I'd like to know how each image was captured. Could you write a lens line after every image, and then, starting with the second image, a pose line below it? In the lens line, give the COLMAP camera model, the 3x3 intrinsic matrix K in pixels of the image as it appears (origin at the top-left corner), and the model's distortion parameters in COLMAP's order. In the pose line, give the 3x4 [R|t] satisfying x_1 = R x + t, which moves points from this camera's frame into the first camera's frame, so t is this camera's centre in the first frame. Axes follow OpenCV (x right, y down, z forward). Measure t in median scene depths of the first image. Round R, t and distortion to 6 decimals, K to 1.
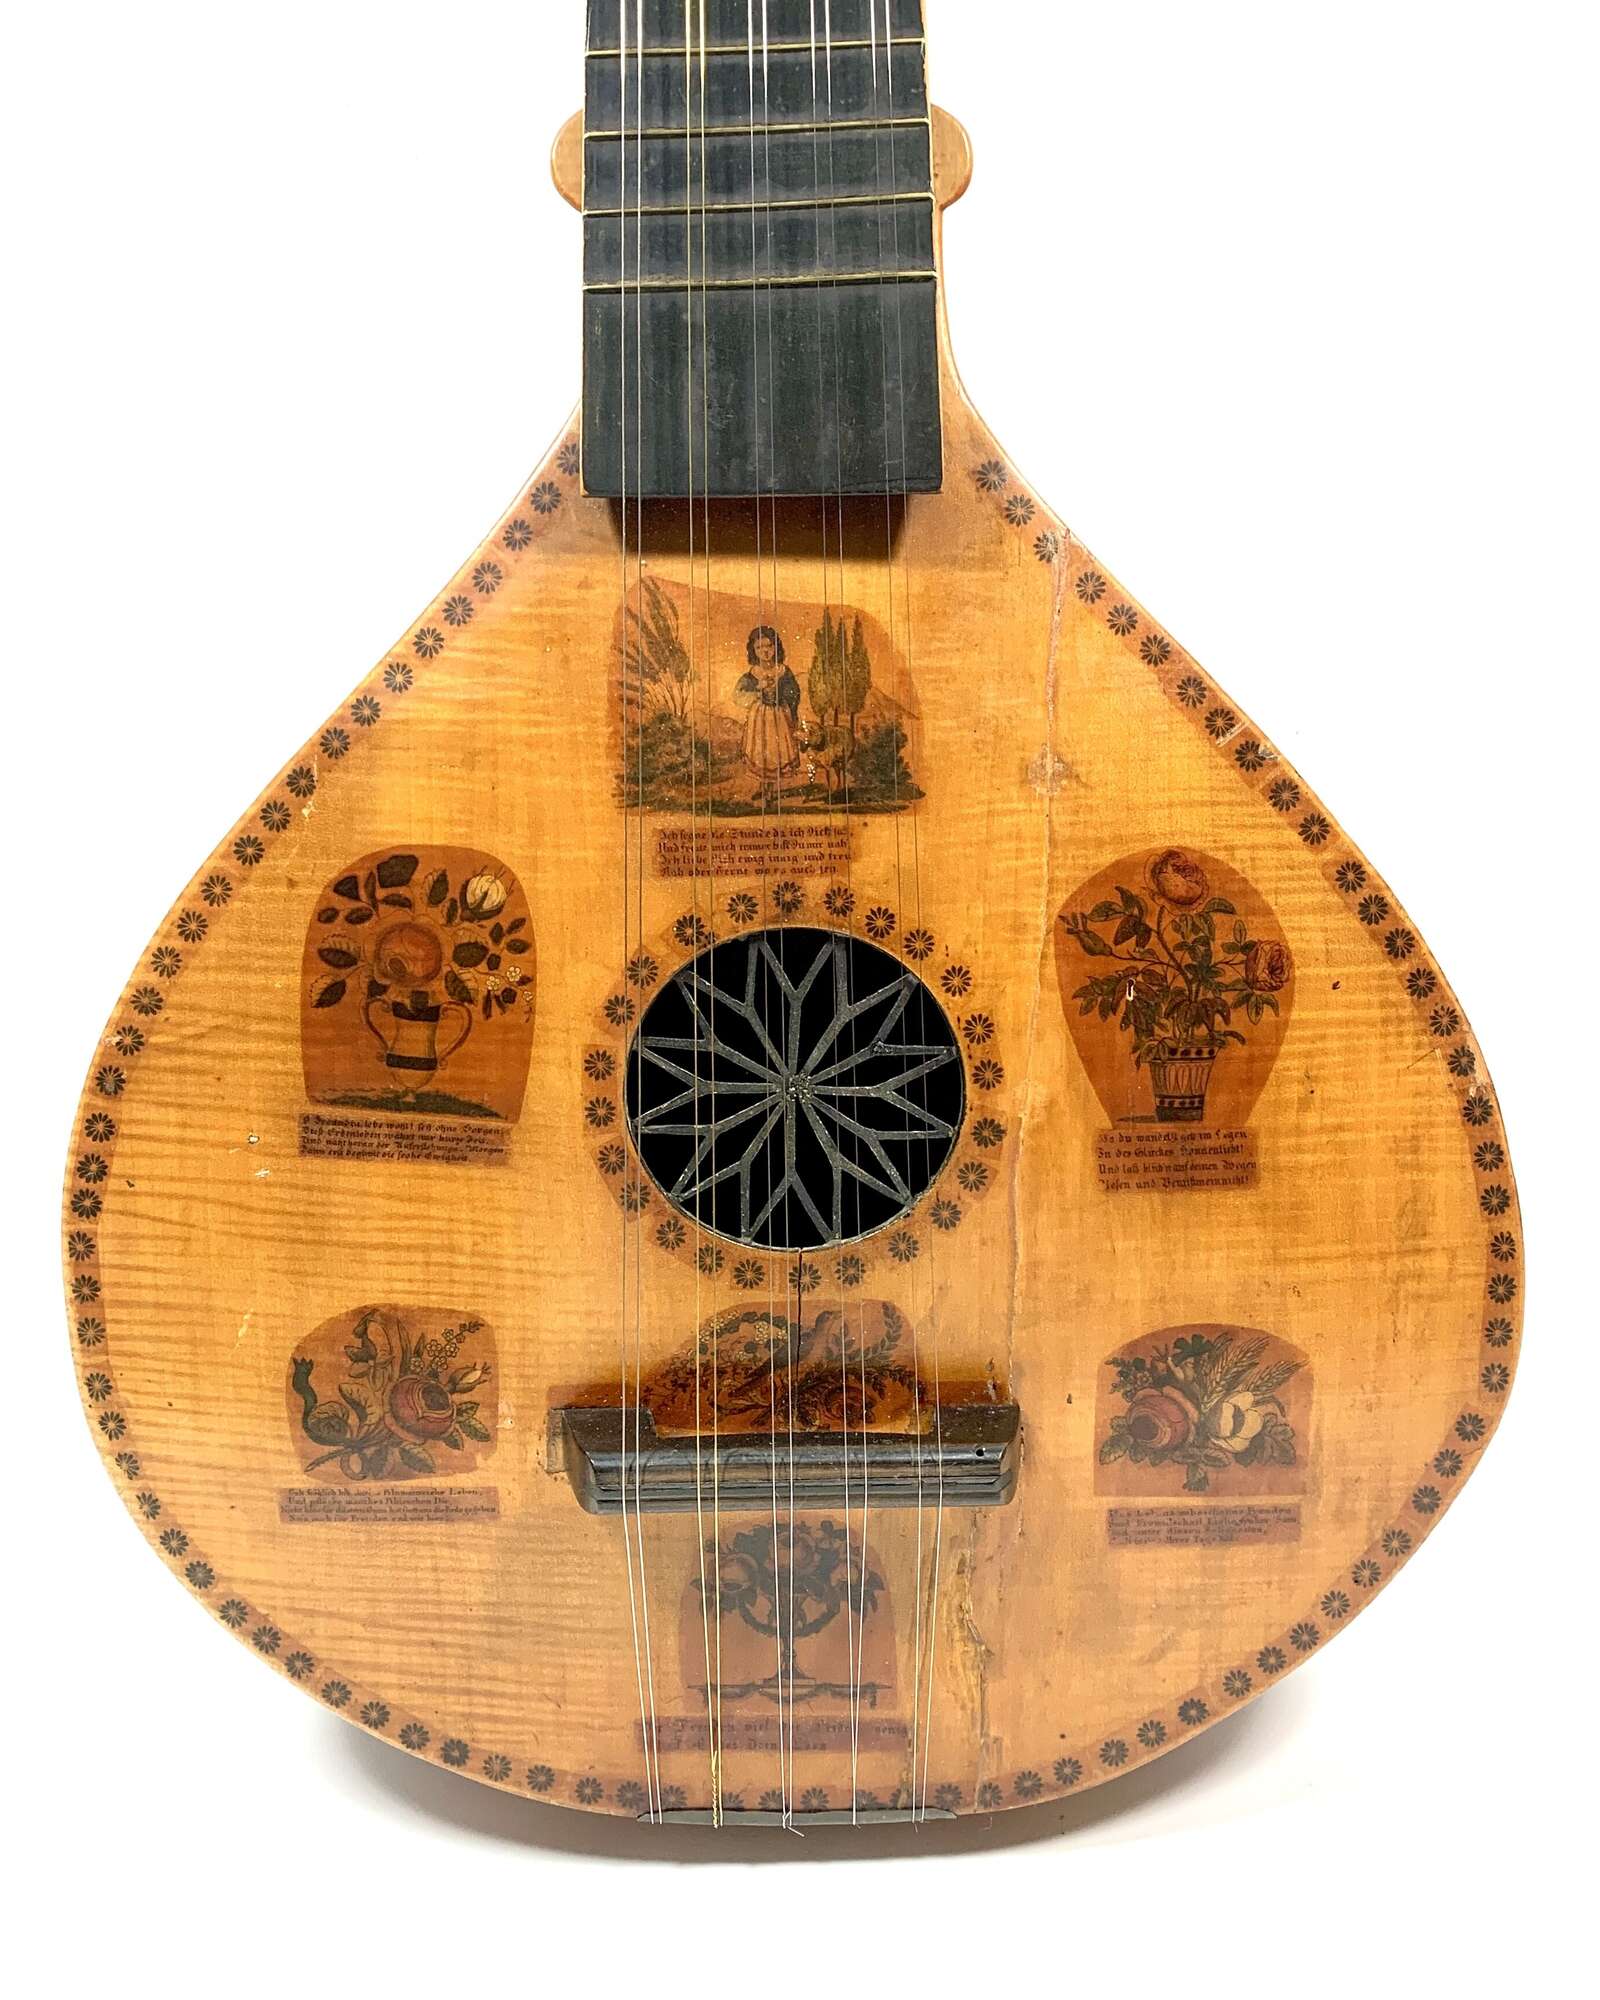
lens RADIAL K [[1652.7, 0, 795.7], [0, 1652.7, 931.1], [0, 0, 1]] dist [0.143129, -0.390109]
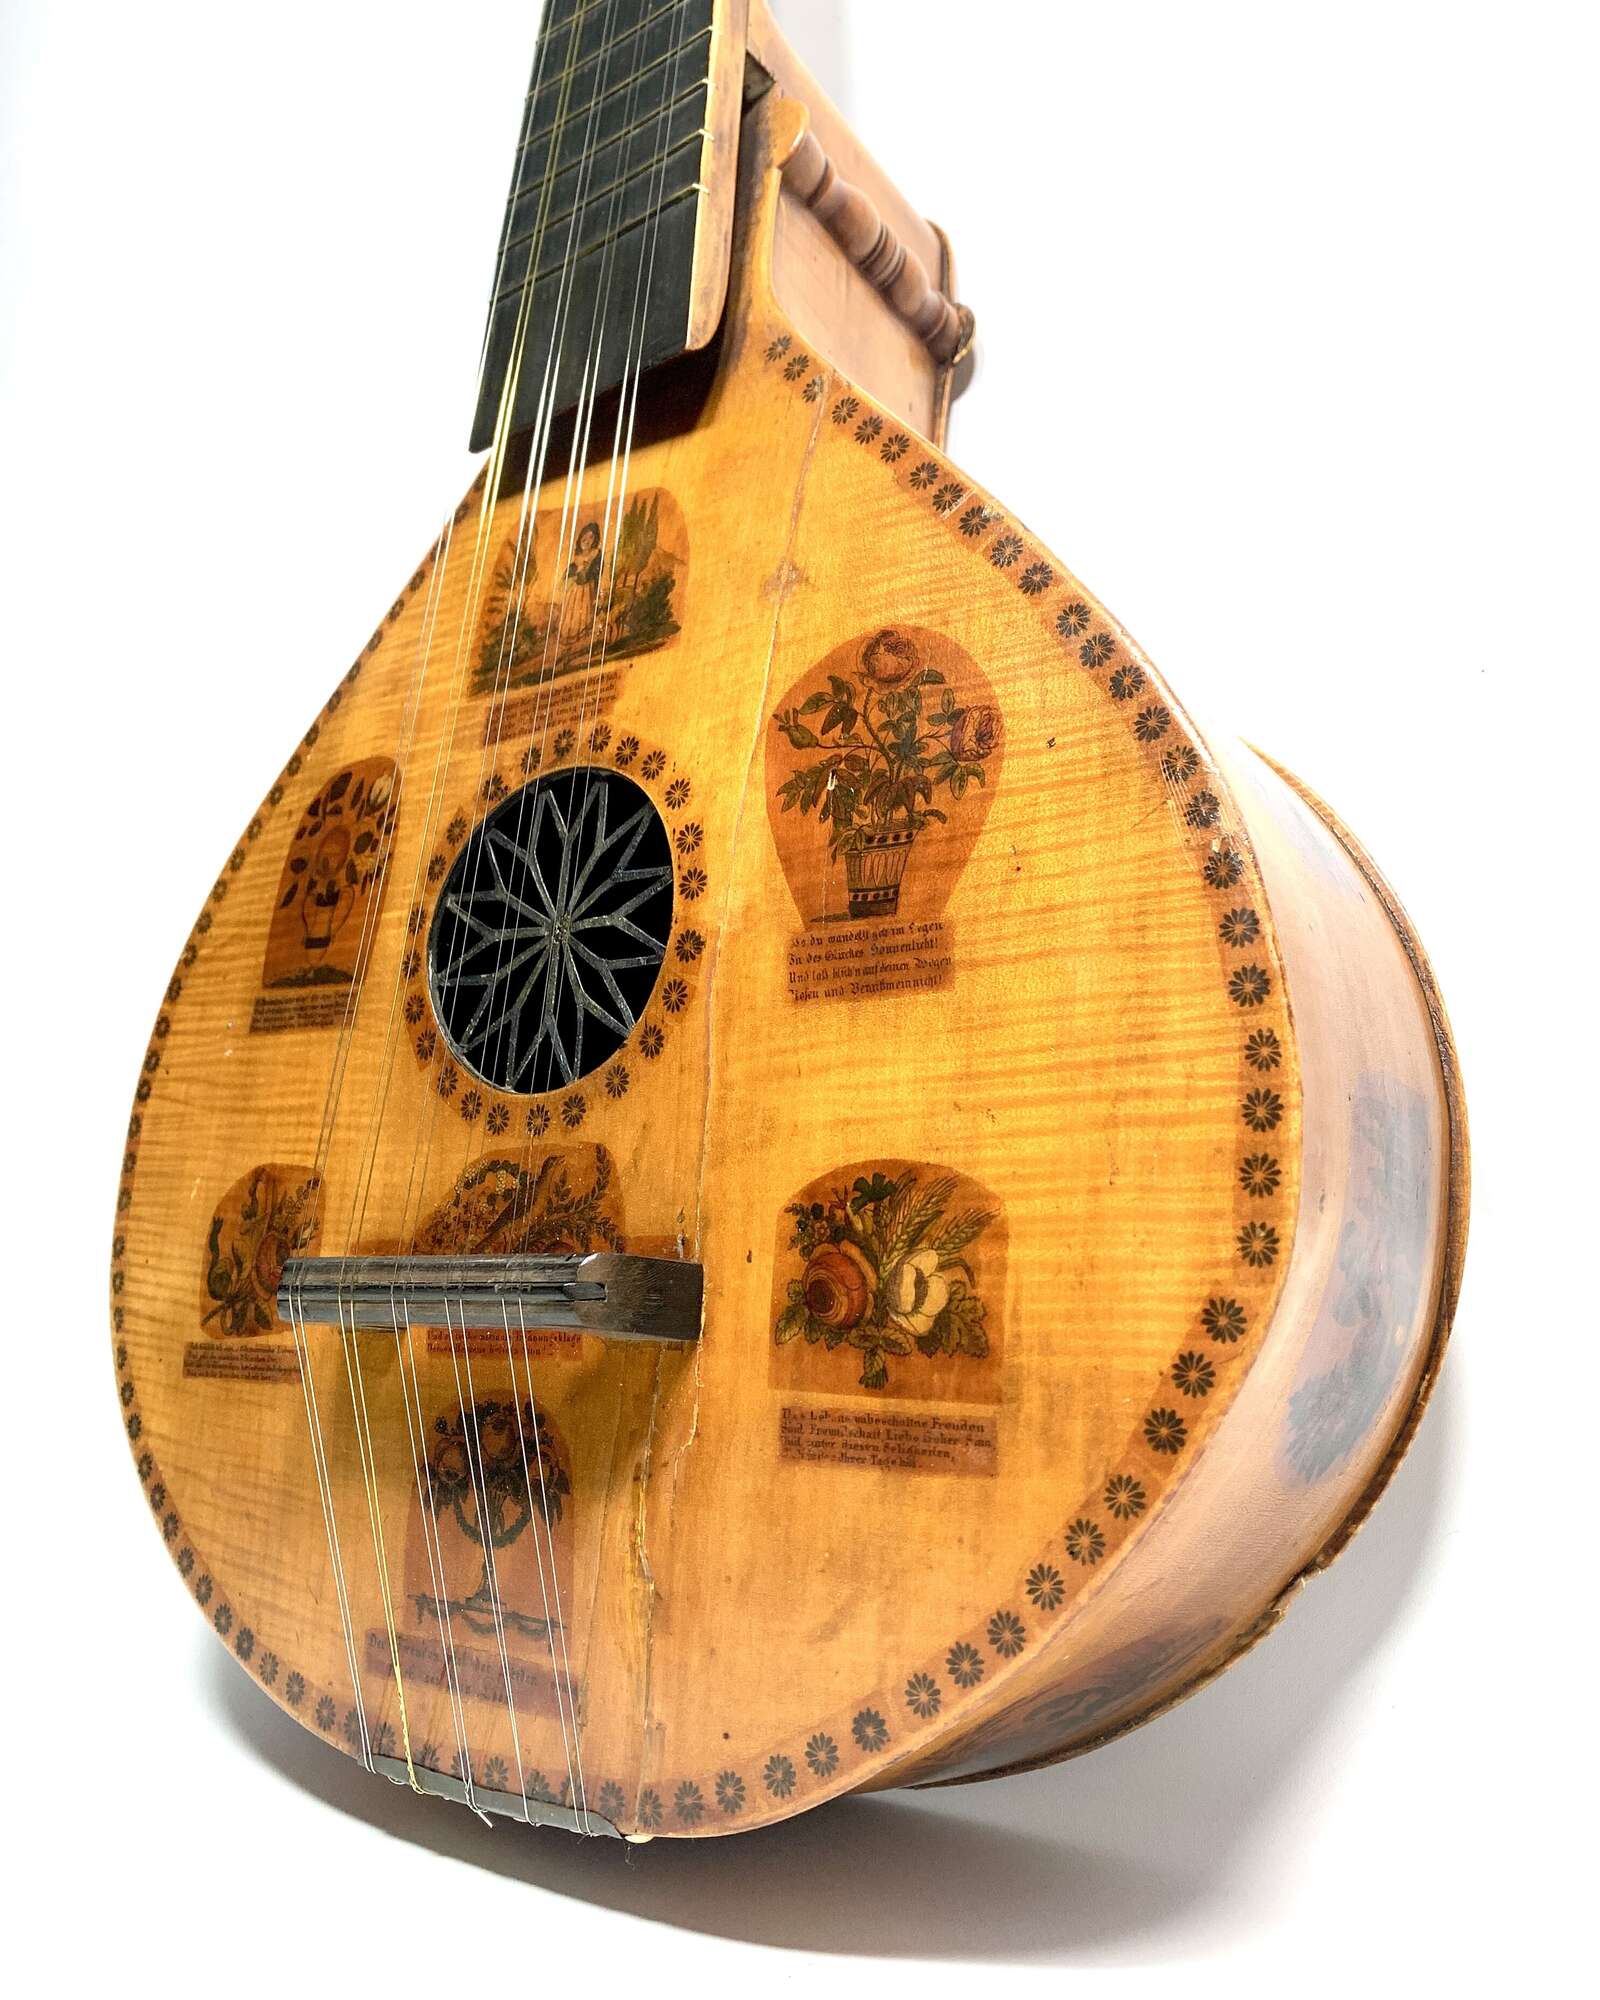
lens RADIAL K [[1652.7, 0, 795.7], [0, 1652.7, 931.1], [0, 0, 1]] dist [0.143129, -0.390109]
pose [[0.797764, -0.102384, -0.594214, 0.697065], [-0.120423, 0.938571, -0.323393, 0.396928], [0.590822, 0.329549, 0.736429, 0.357855]]
